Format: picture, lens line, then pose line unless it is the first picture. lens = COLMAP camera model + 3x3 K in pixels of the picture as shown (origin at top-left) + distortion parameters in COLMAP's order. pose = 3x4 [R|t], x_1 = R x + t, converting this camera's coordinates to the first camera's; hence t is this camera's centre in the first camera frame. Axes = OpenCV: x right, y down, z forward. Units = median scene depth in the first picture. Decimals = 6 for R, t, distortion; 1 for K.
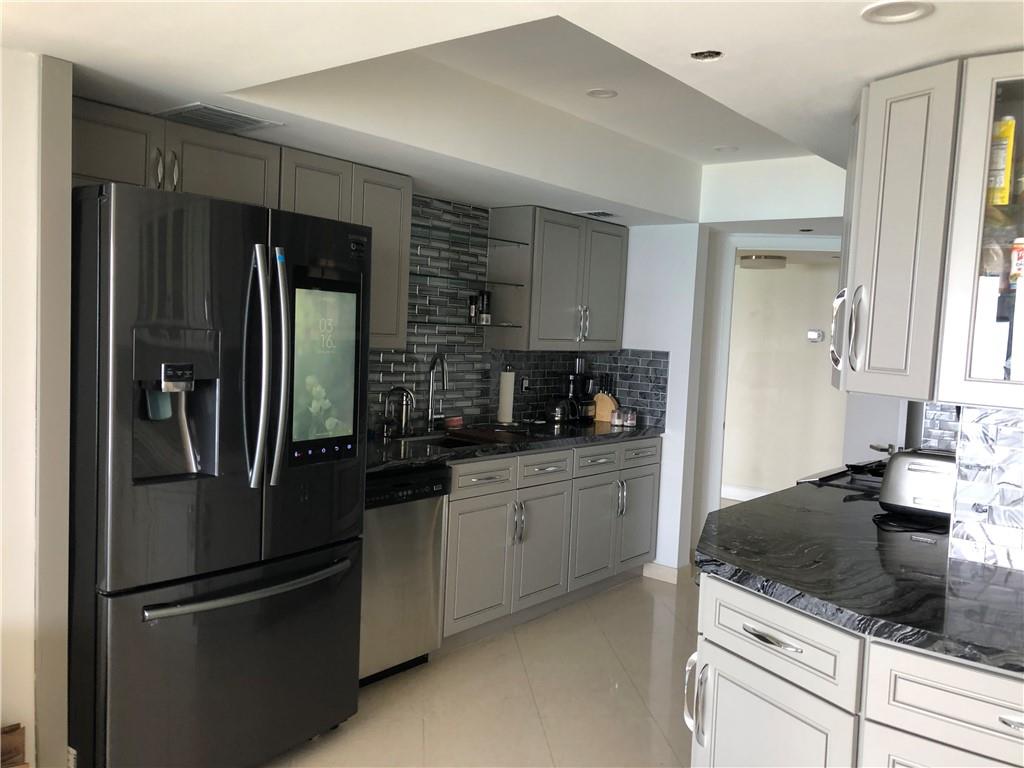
lens RADIAL K [[836.6, 0, 508.6], [0, 836.6, 380.7], [0, 0, 1]] dist [-0.003545, -0.006264]
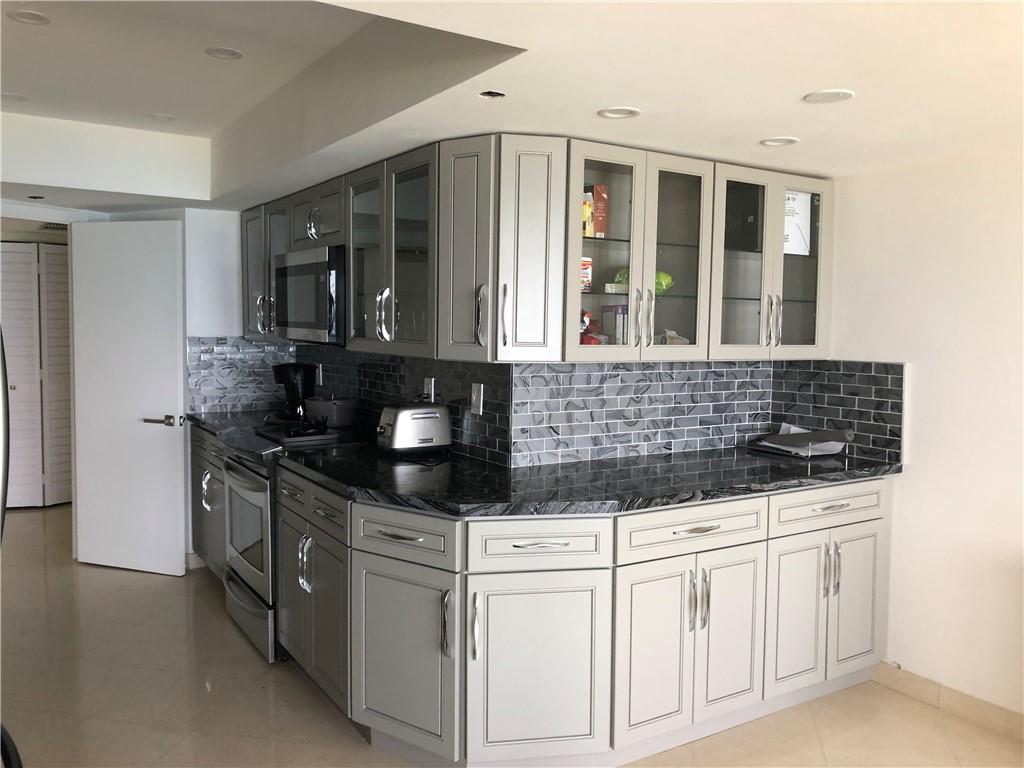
lens RADIAL K [[836.6, 0, 508.6], [0, 836.6, 380.7], [0, 0, 1]] dist [-0.003545, -0.006264]
pose [[0.319196, -0.107334, 0.941591, -1.008263], [0.066801, 0.993642, 0.090622, -0.085950], [-0.945331, 0.033973, 0.324337, 0.649418]]
